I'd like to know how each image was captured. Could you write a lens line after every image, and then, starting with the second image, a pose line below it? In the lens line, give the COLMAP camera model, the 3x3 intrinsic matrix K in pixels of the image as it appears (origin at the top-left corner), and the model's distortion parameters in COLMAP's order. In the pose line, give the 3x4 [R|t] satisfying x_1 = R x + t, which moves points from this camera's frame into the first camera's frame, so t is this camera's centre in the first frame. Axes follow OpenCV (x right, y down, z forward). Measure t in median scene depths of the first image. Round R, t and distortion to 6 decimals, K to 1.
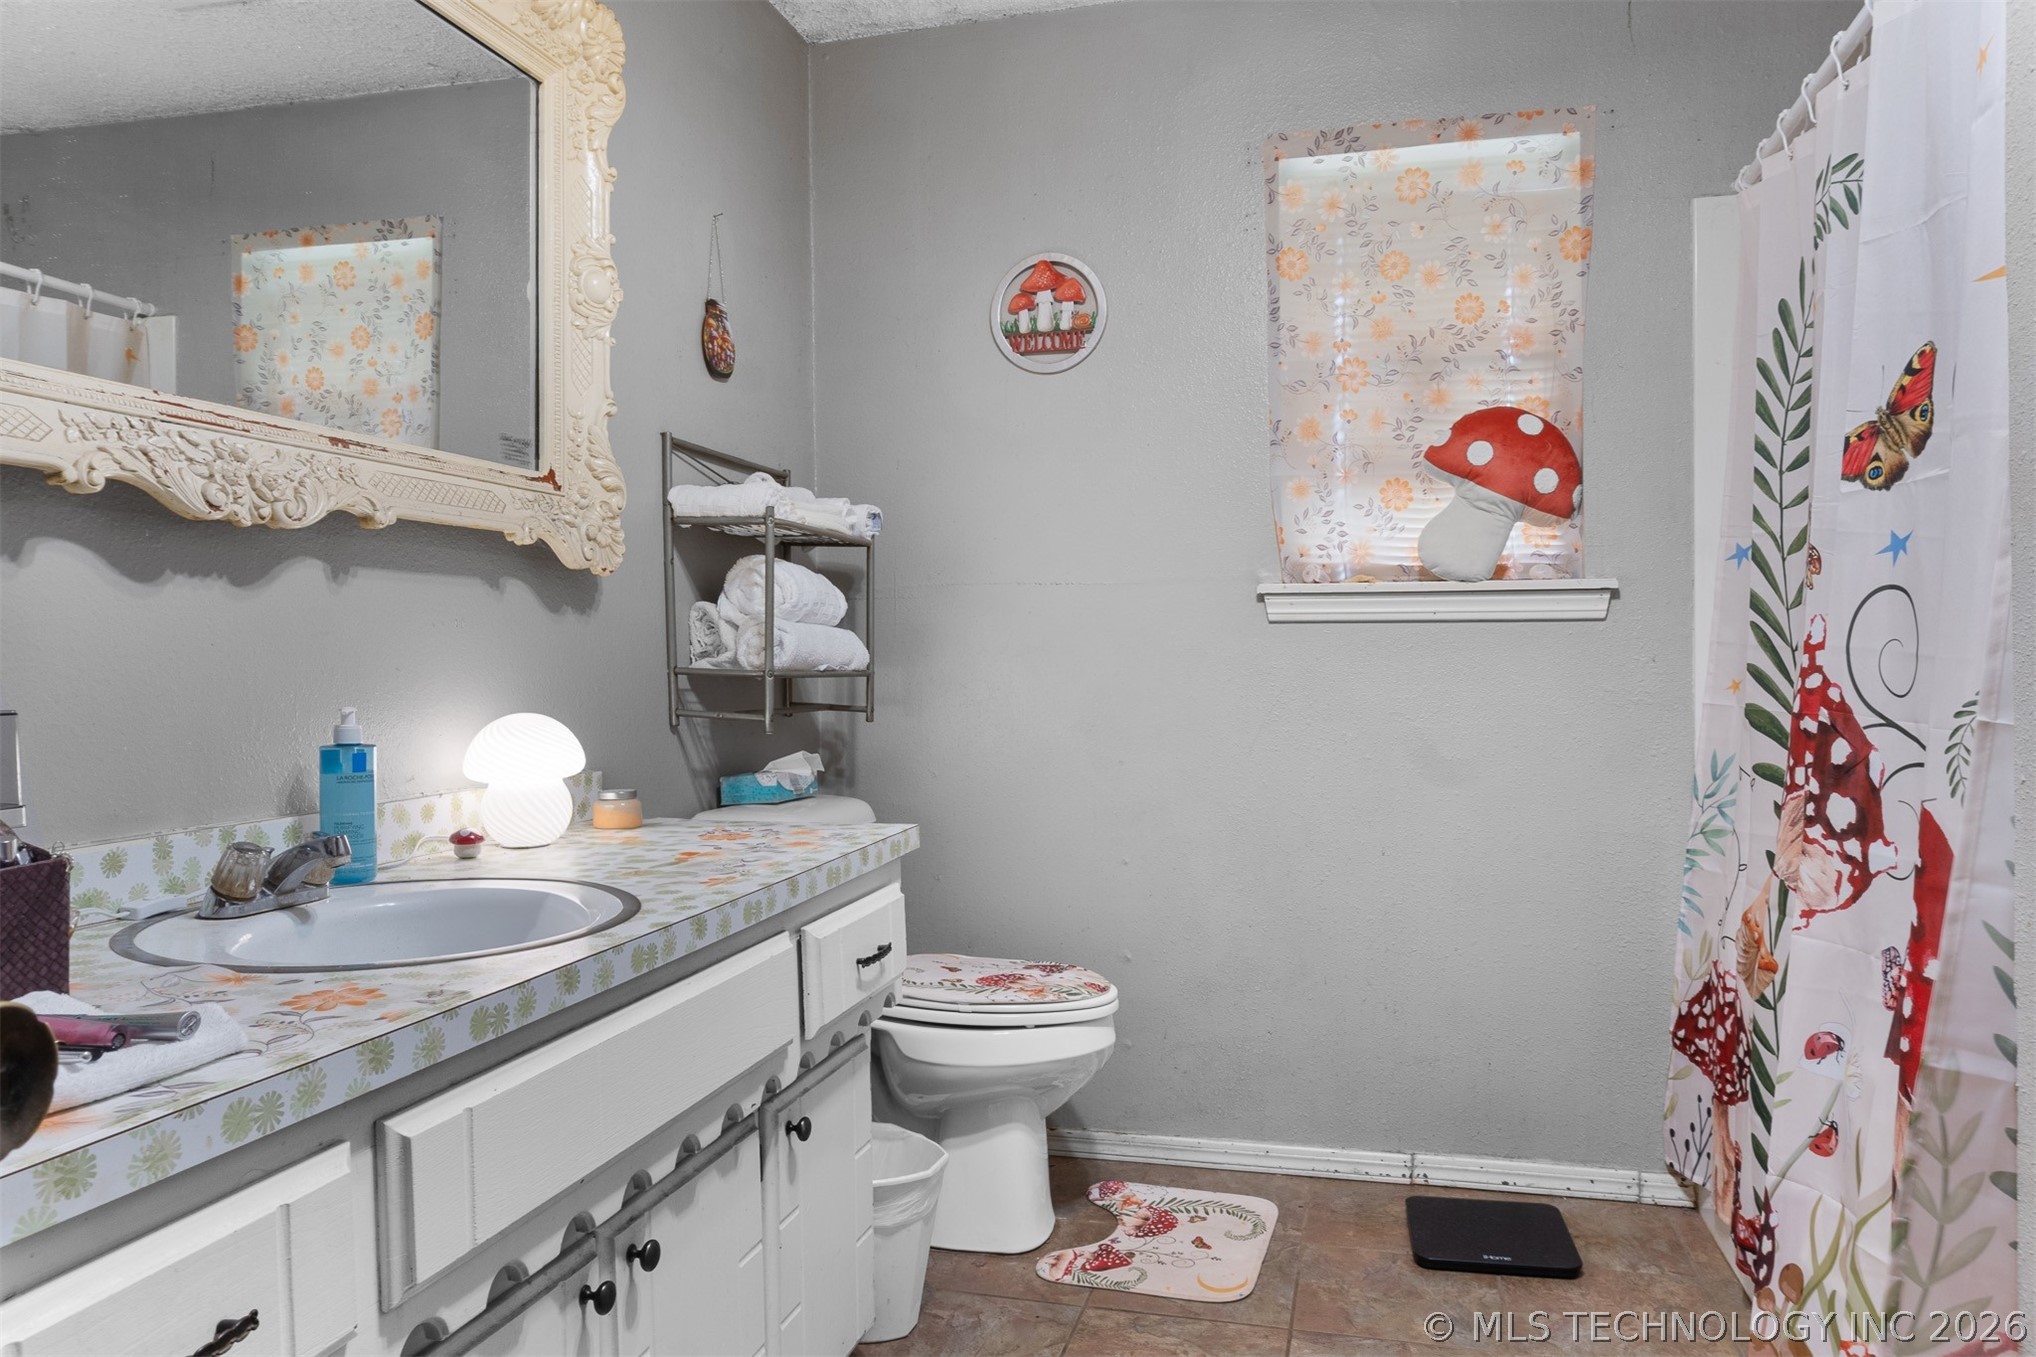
lens RADIAL K [[1377.1, 0, 1004.9], [0, 1377.1, 692.9], [0, 0, 1]] dist [-0.019328, -0.004269]
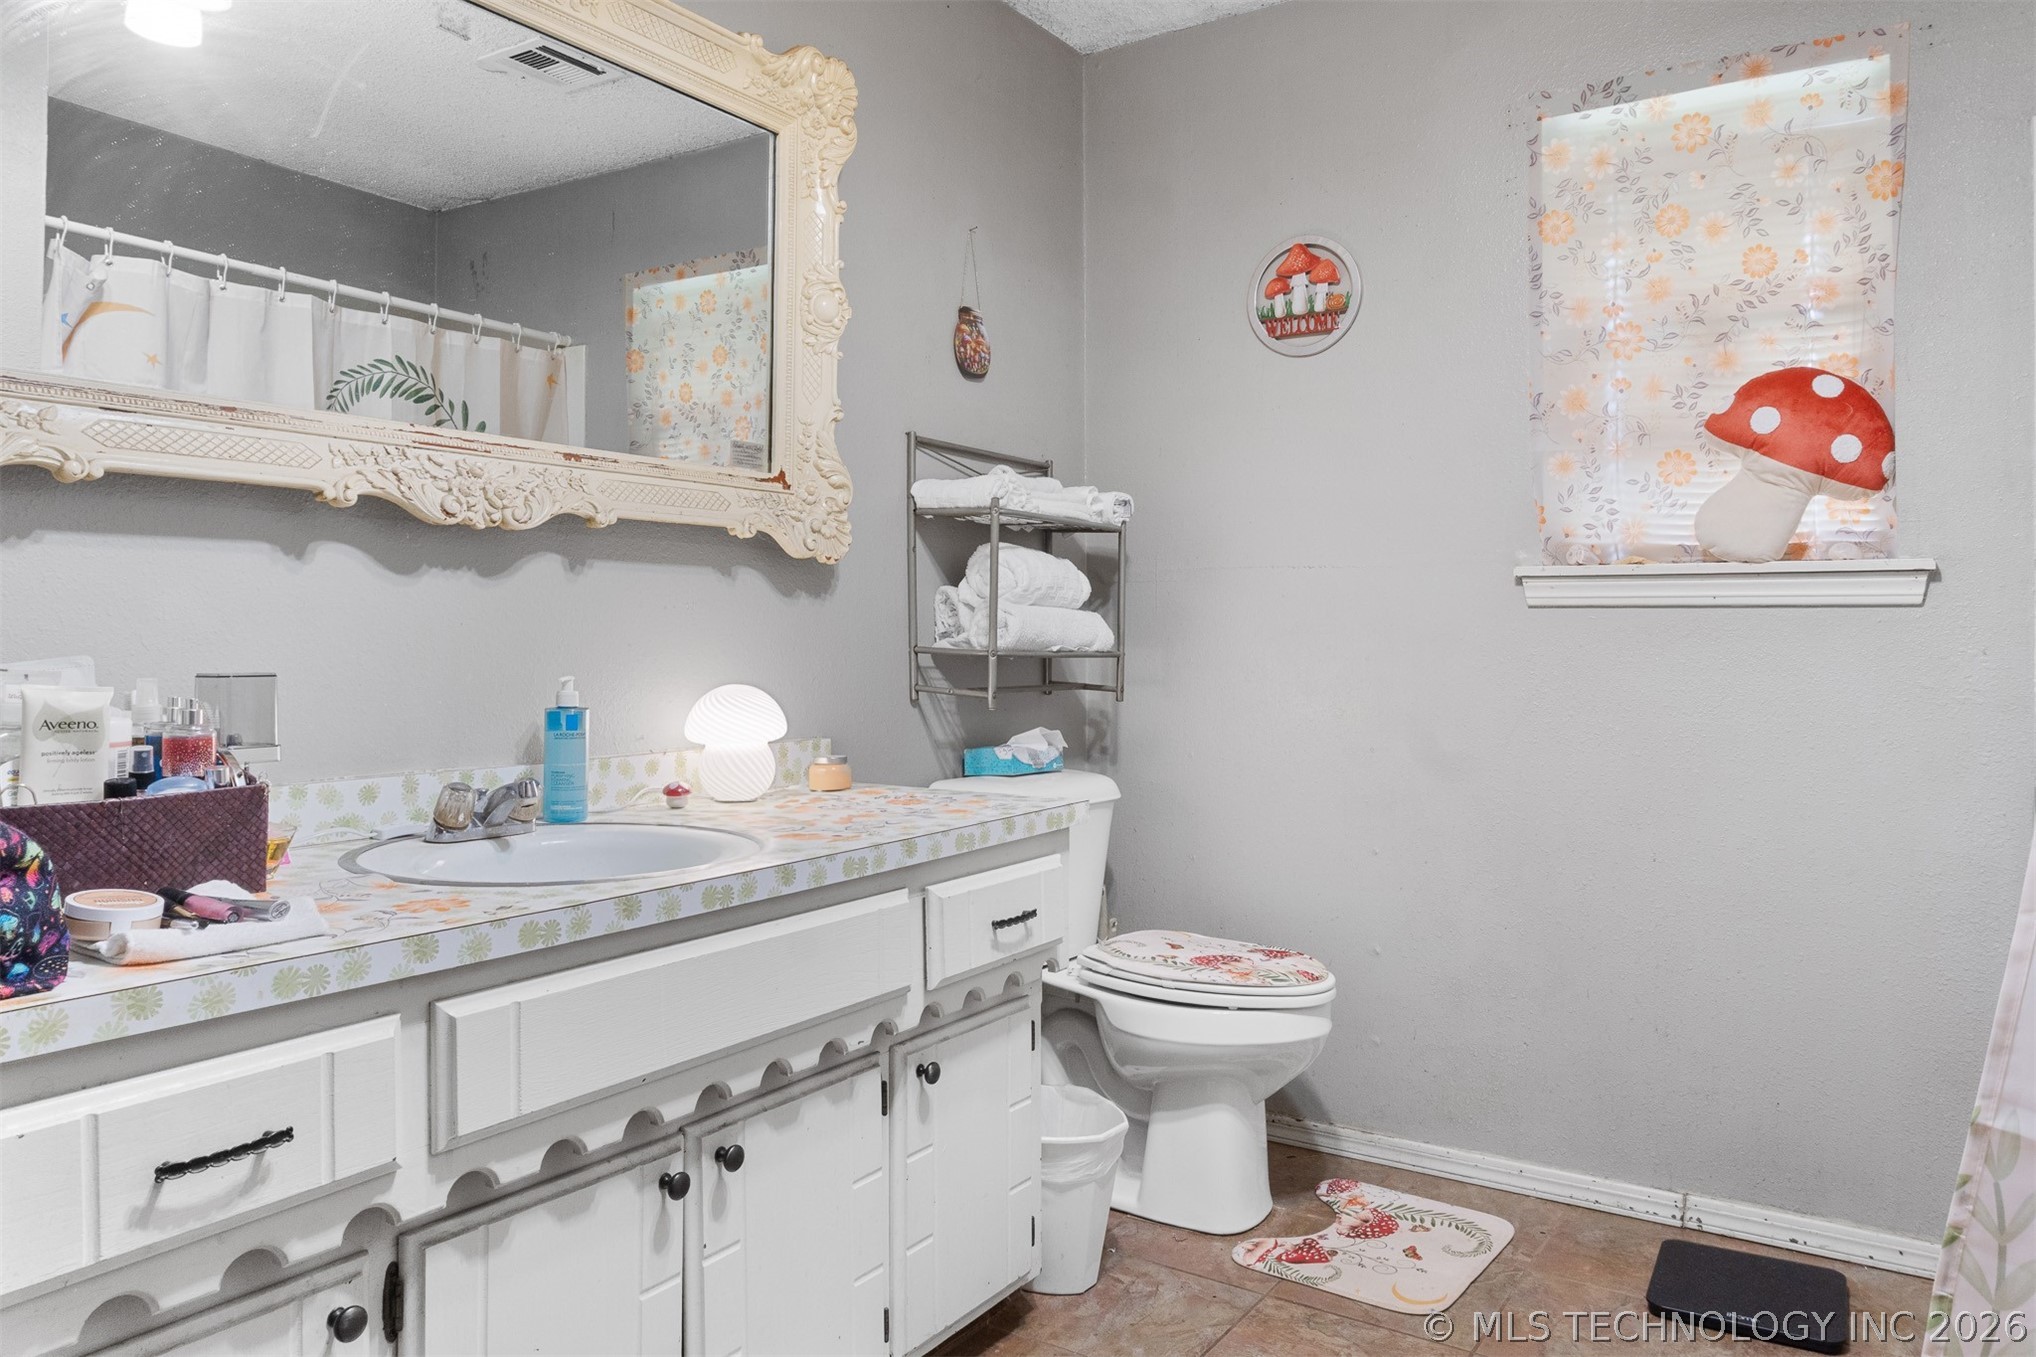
lens RADIAL K [[1377.1, 0, 972.2], [0, 1377.1, 642.5], [0, 0, 1]] dist [-0.019328, -0.004269]
pose [[0.943970, 0.011671, -0.329825, 0.166998], [-0.018920, 0.999645, -0.018779, -0.002171], [0.329489, 0.023967, 0.943855, -0.016363]]
